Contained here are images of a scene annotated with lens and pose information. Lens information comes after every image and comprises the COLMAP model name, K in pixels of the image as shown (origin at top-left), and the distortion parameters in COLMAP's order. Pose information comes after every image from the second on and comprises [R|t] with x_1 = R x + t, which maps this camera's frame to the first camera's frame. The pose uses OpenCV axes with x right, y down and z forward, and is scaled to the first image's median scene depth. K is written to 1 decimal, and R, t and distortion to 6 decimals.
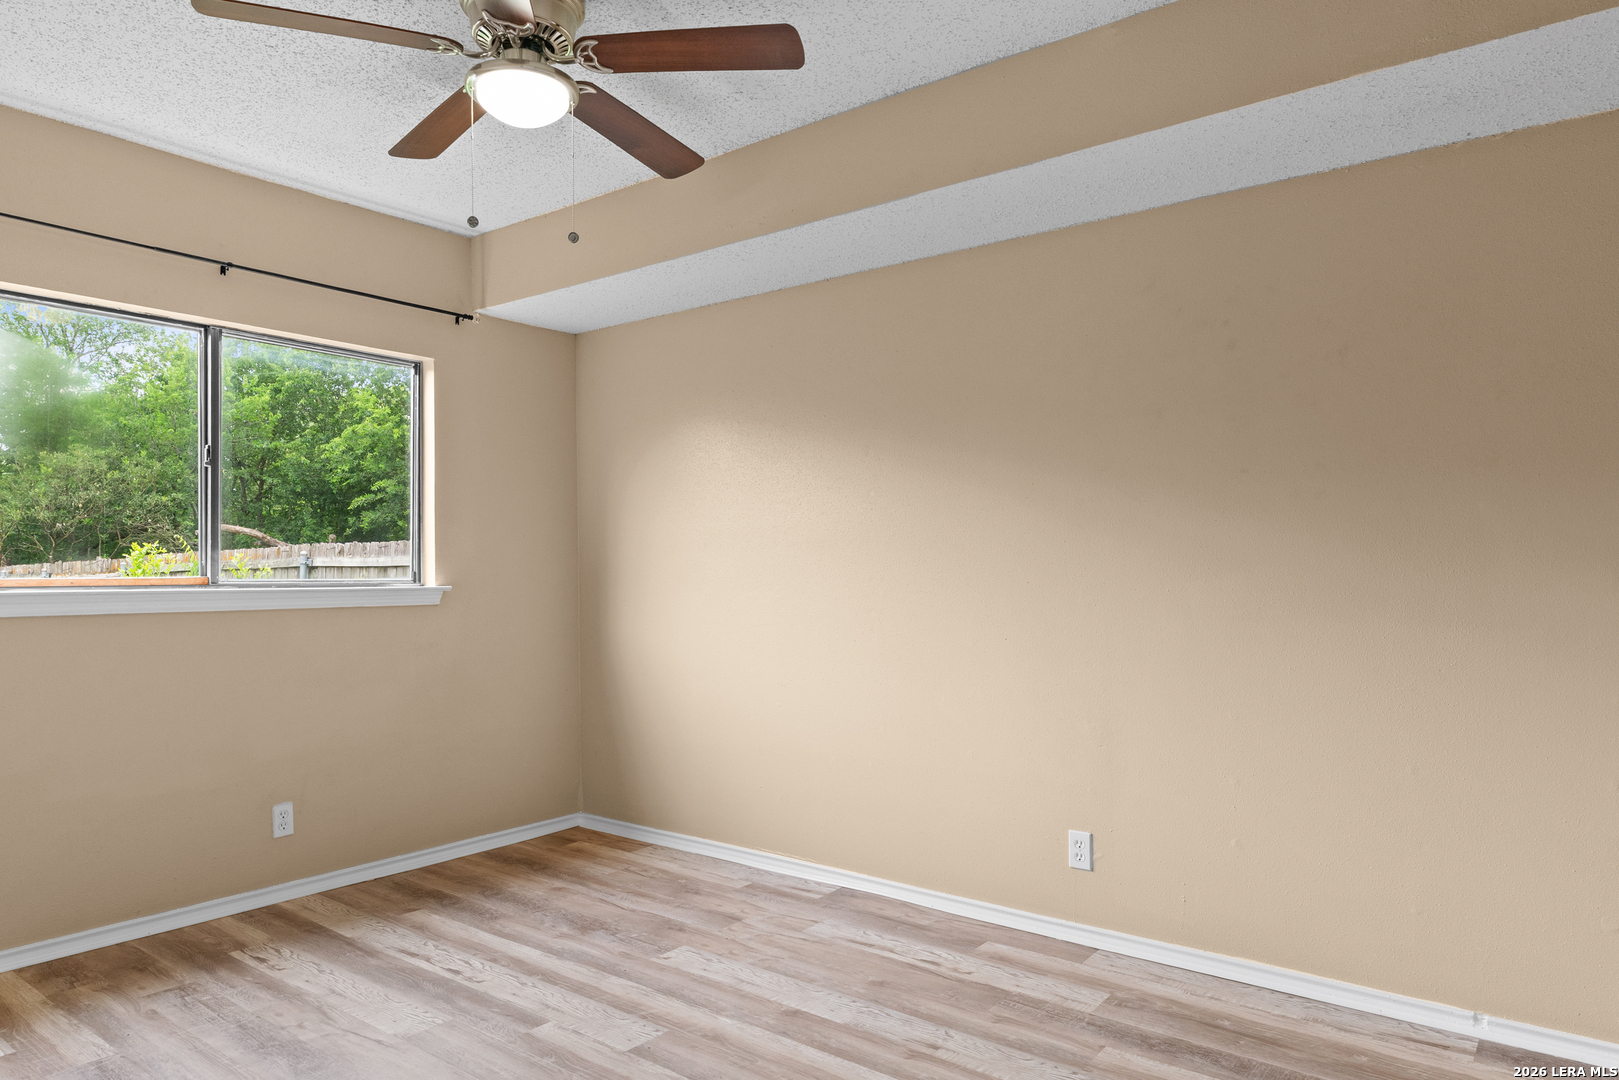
lens RADIAL K [[998.5, 0, 805.9], [0, 998.5, 555.9], [0, 0, 1]] dist [-0.003540, 0.001201]
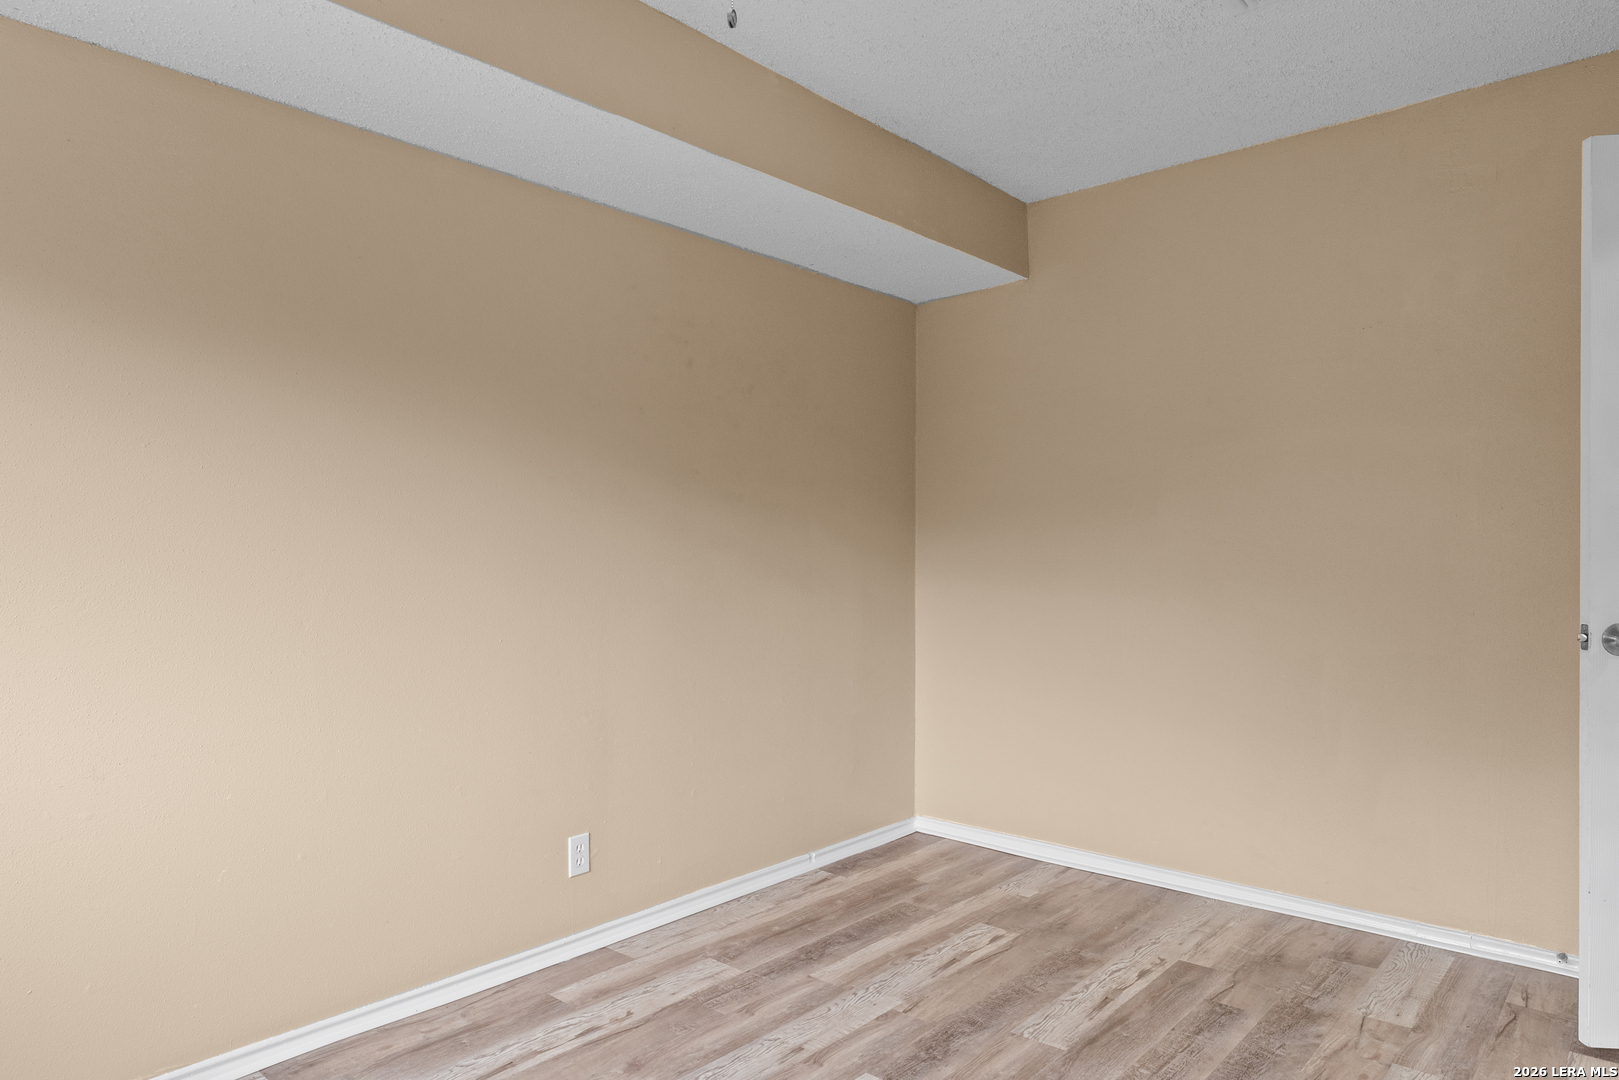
lens RADIAL K [[998.5, 0, 805.6], [0, 998.5, 528.1], [0, 0, 1]] dist [-0.003540, 0.001201]
pose [[0.076904, 0.025562, 0.996711, -0.756786], [-0.004484, 0.999670, -0.025292, 0.009624], [-0.997028, -0.002524, 0.076993, 0.819916]]
